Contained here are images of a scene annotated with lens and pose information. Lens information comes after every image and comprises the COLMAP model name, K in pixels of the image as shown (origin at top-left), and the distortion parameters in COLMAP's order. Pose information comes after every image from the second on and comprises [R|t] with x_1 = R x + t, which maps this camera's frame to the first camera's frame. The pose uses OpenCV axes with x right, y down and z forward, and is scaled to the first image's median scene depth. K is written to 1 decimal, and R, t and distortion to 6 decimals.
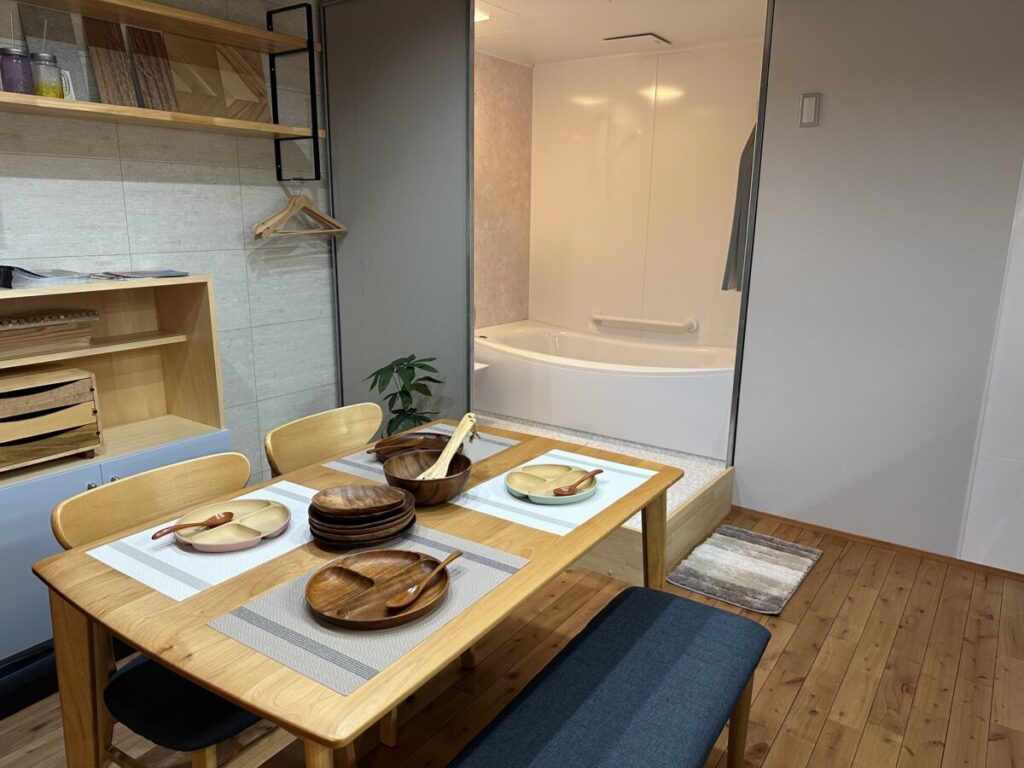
lens RADIAL K [[740.0, 0, 512.4], [0, 740.0, 385.5], [0, 0, 1]] dist [0.021624, -0.031513]
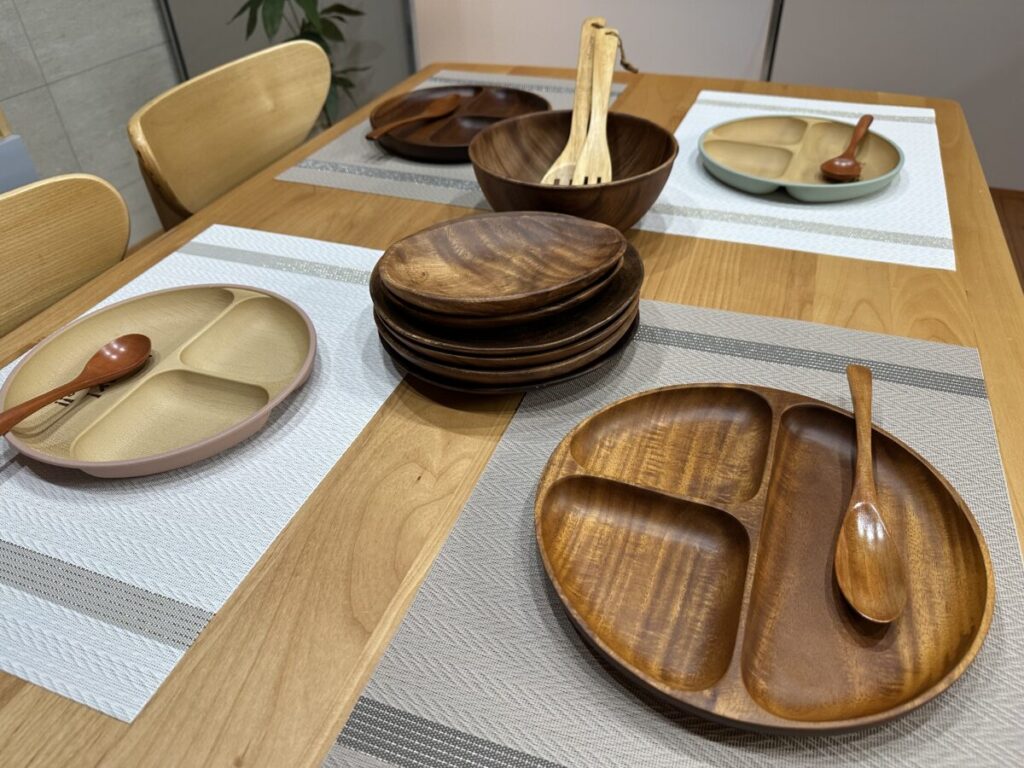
lens RADIAL K [[740.0, 0, 524.9], [0, 740.0, 417.3], [0, 0, 1]] dist [0.021624, -0.031513]
pose [[0.969657, -0.182617, 0.162530, -0.235102], [0.091104, 0.886869, 0.452950, 0.048723], [-0.226859, -0.424399, 0.876596, 0.550534]]
